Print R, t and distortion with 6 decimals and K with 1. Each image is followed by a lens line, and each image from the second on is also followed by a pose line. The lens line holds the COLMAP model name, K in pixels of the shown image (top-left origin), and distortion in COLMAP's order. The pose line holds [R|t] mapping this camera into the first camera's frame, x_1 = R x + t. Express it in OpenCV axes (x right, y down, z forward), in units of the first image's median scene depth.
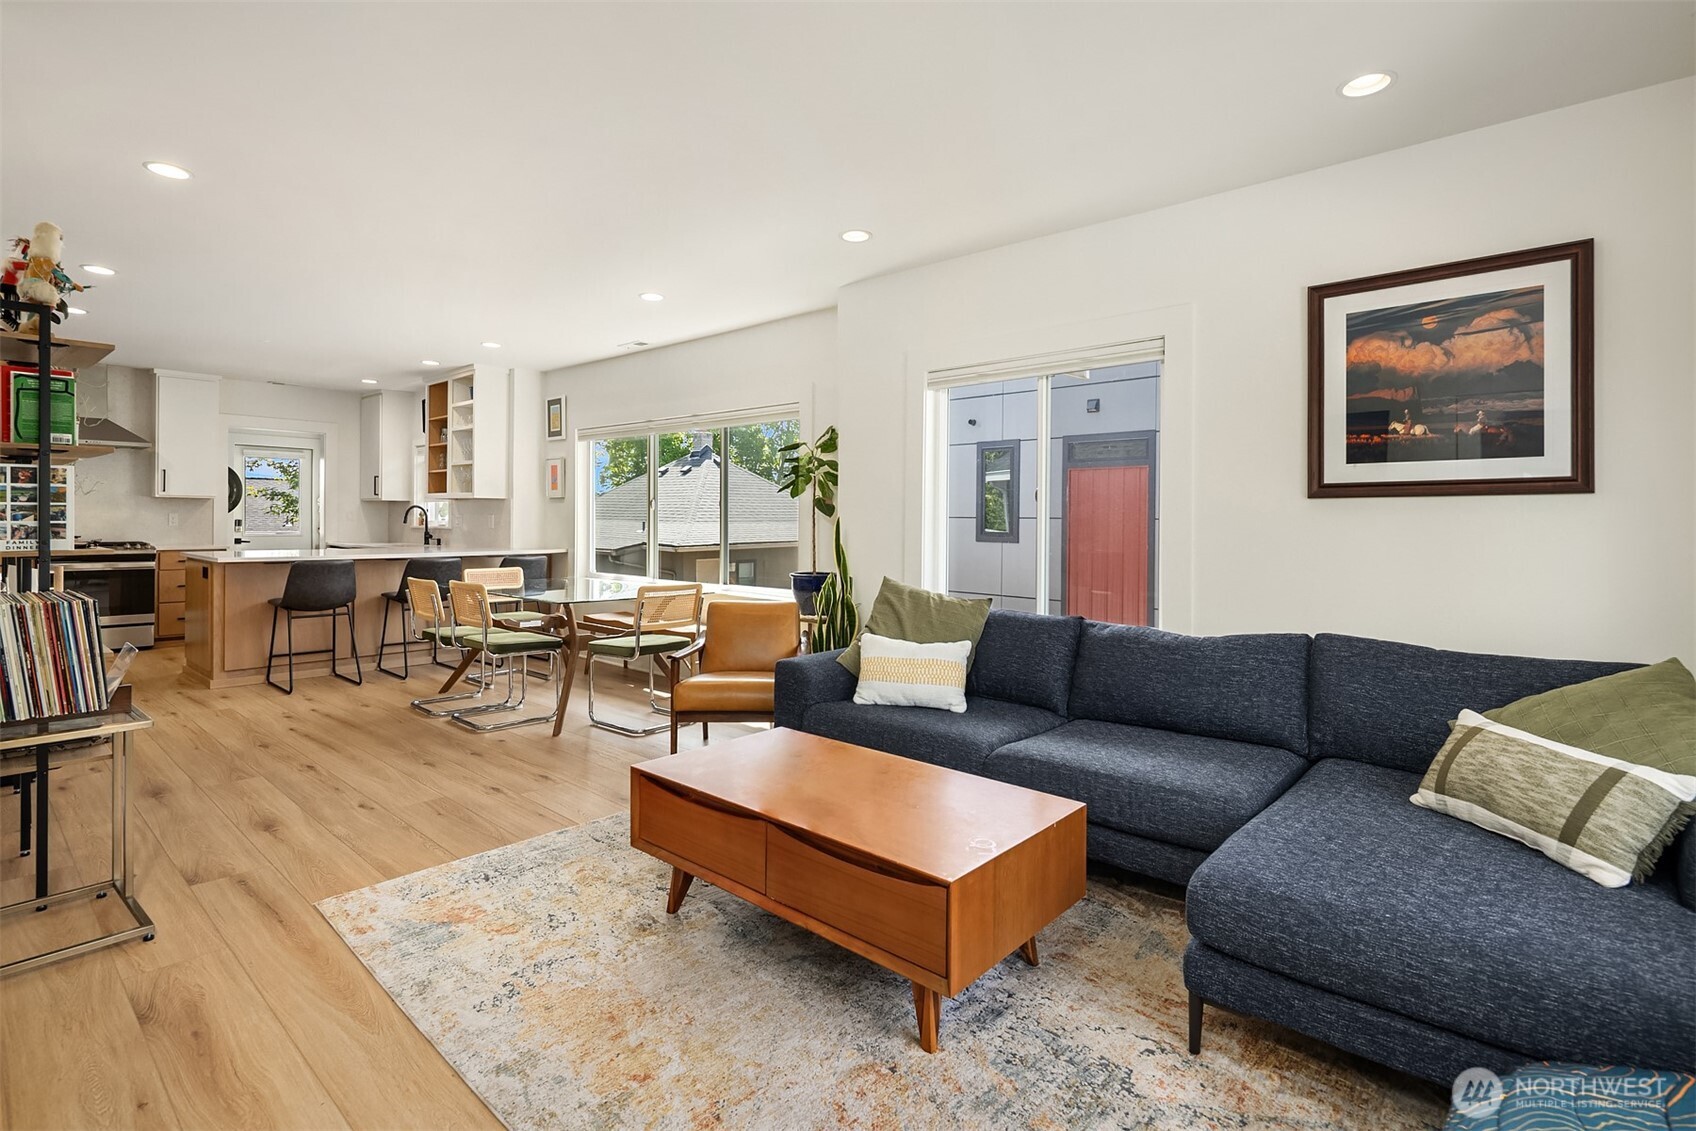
lens RADIAL K [[814.5, 0, 861.0], [0, 814.5, 528.4], [0, 0, 1]] dist [0.003170, 0.000381]
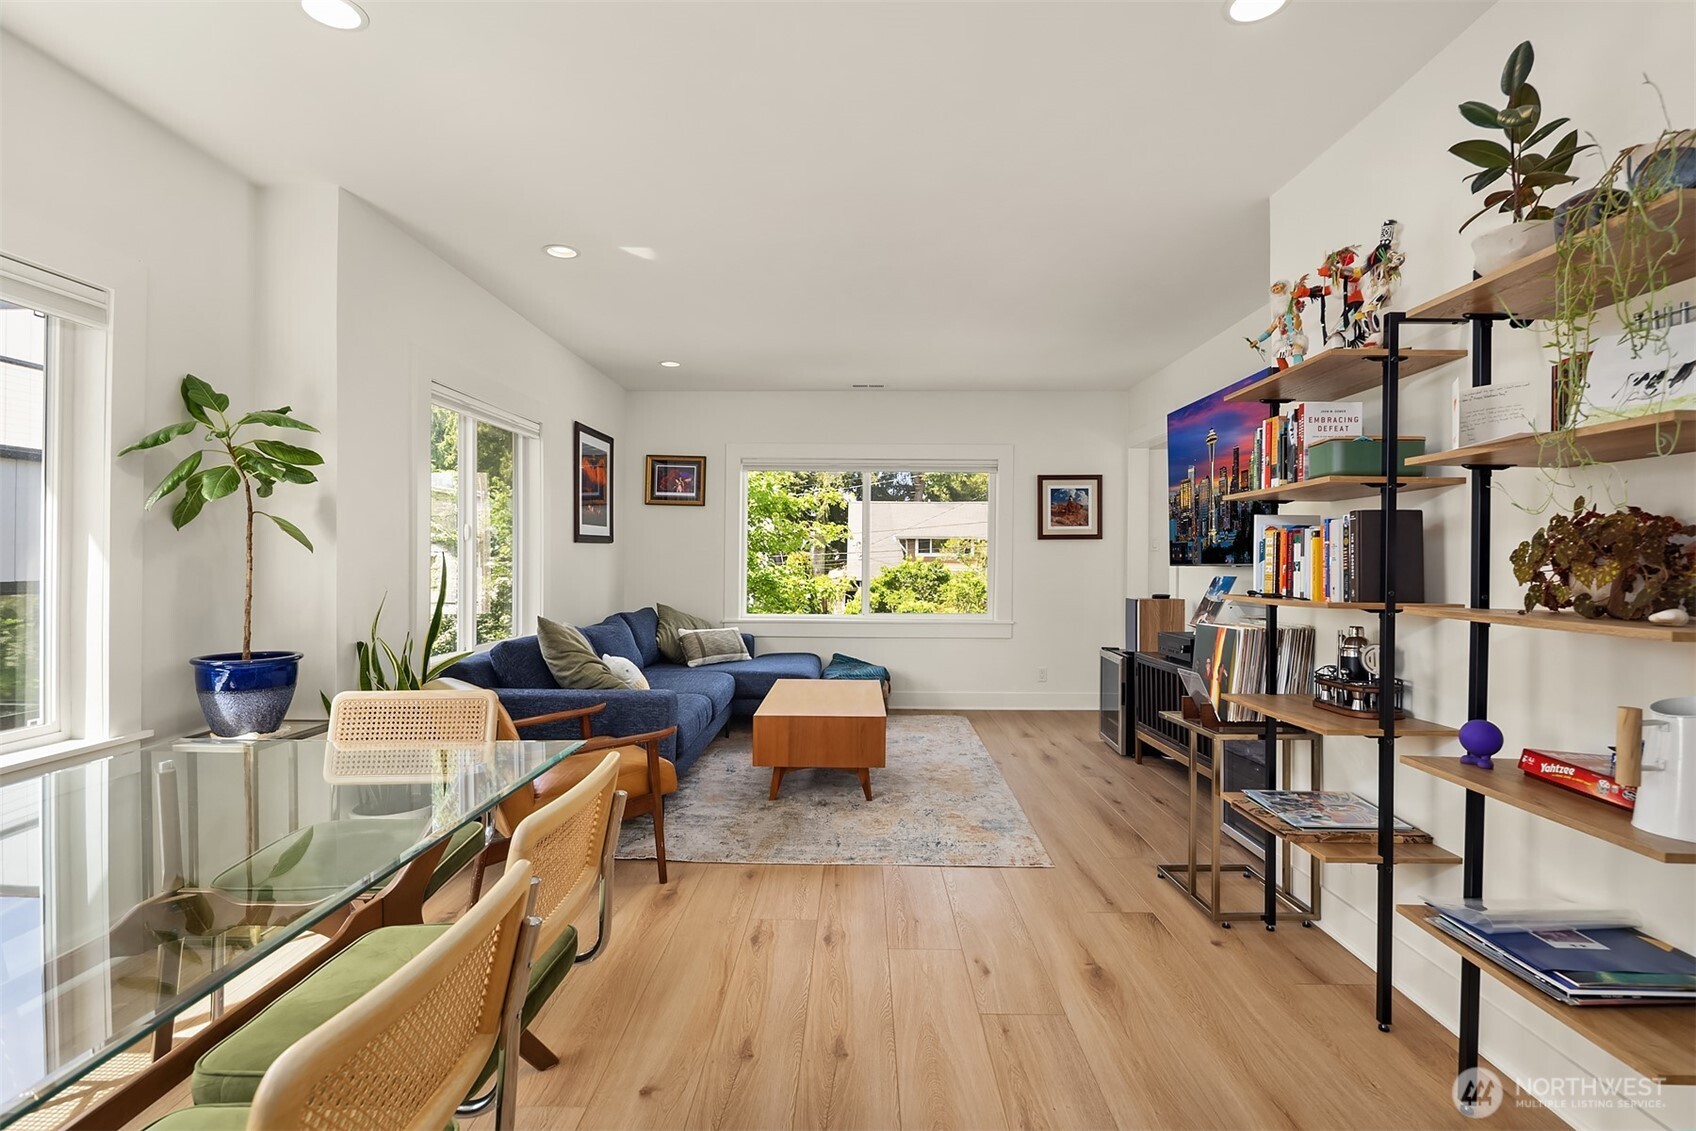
lens RADIAL K [[814.5, 0, 844.9], [0, 814.5, 567.9], [0, 0, 1]] dist [0.003170, 0.000381]
pose [[-0.643083, -0.014909, 0.765651, -1.486902], [-0.007253, 0.999884, 0.013379, -0.014914], [-0.765762, 0.003051, -0.643117, 2.154325]]
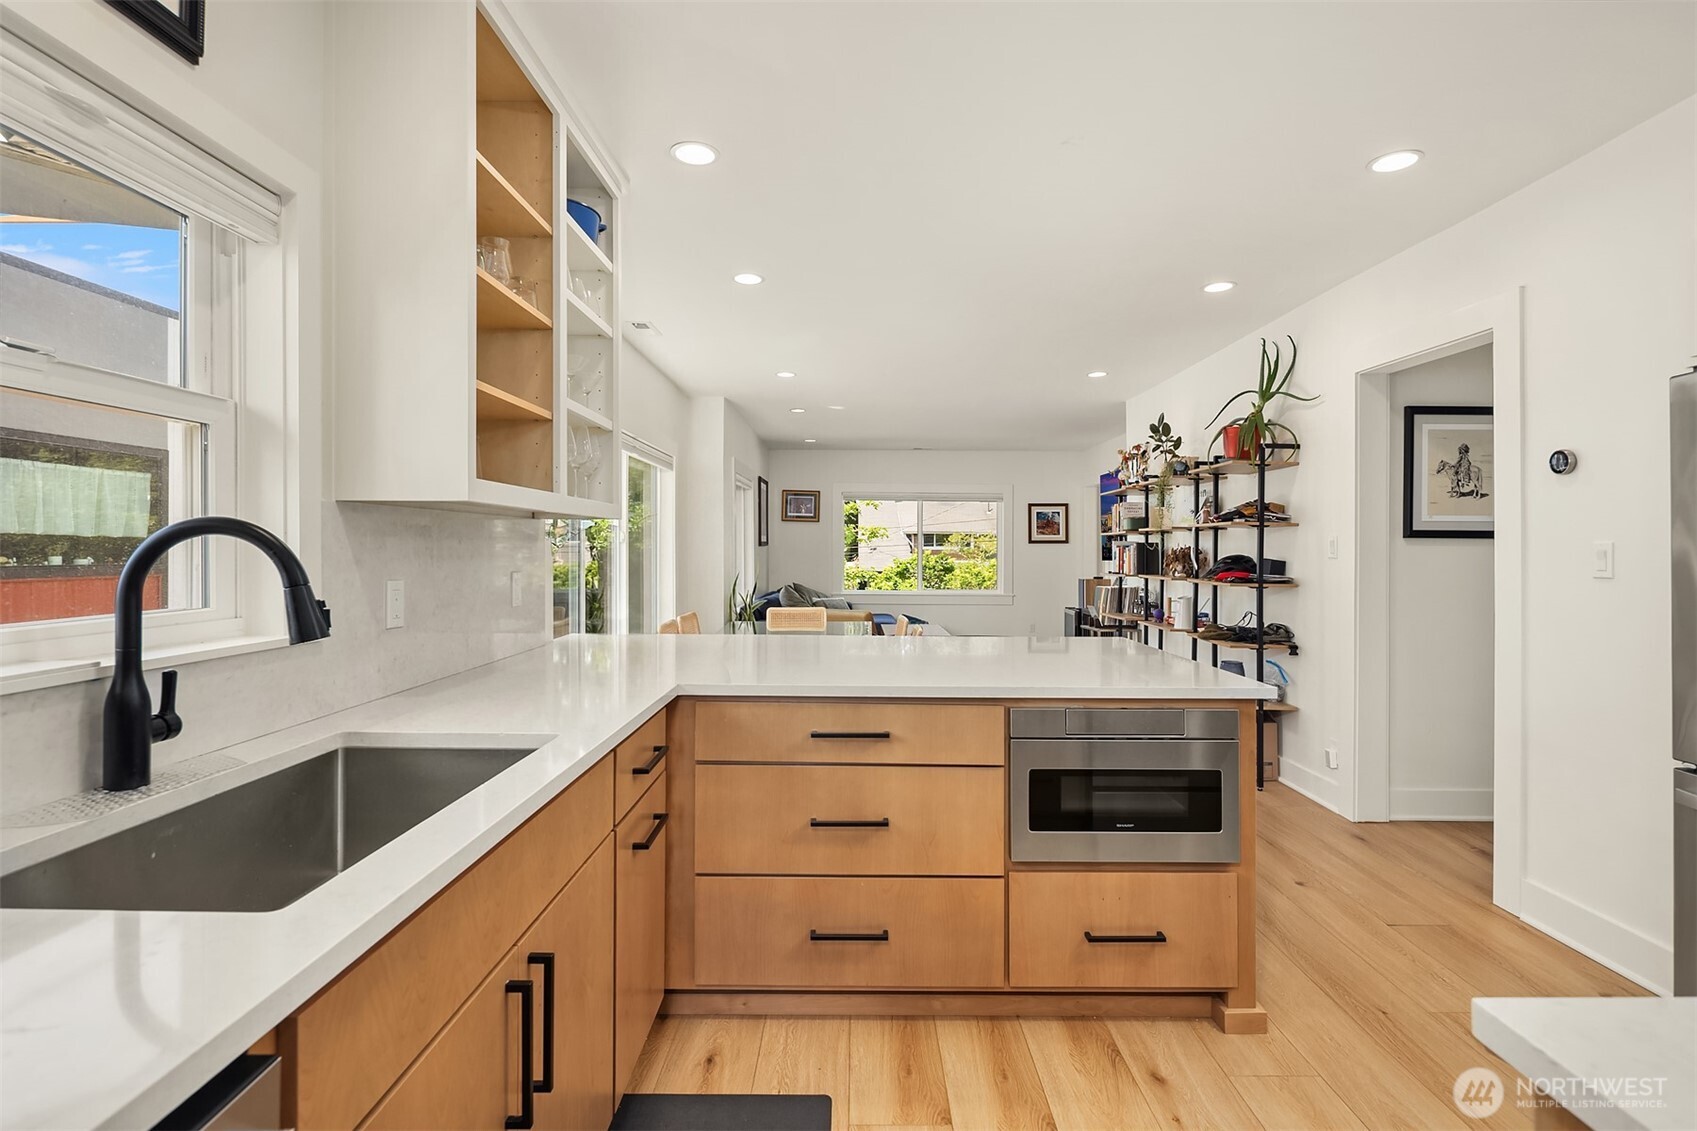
lens RADIAL K [[815.0, 0, 842.6], [0, 815.0, 554.4], [0, 0, 1]] dist [0.003170, 0.000381]
pose [[-0.645787, -0.010560, 0.763445, -2.498019], [-0.008095, 0.999943, 0.006984, -0.041034], [-0.763475, -0.001670, -0.645836, 3.476730]]
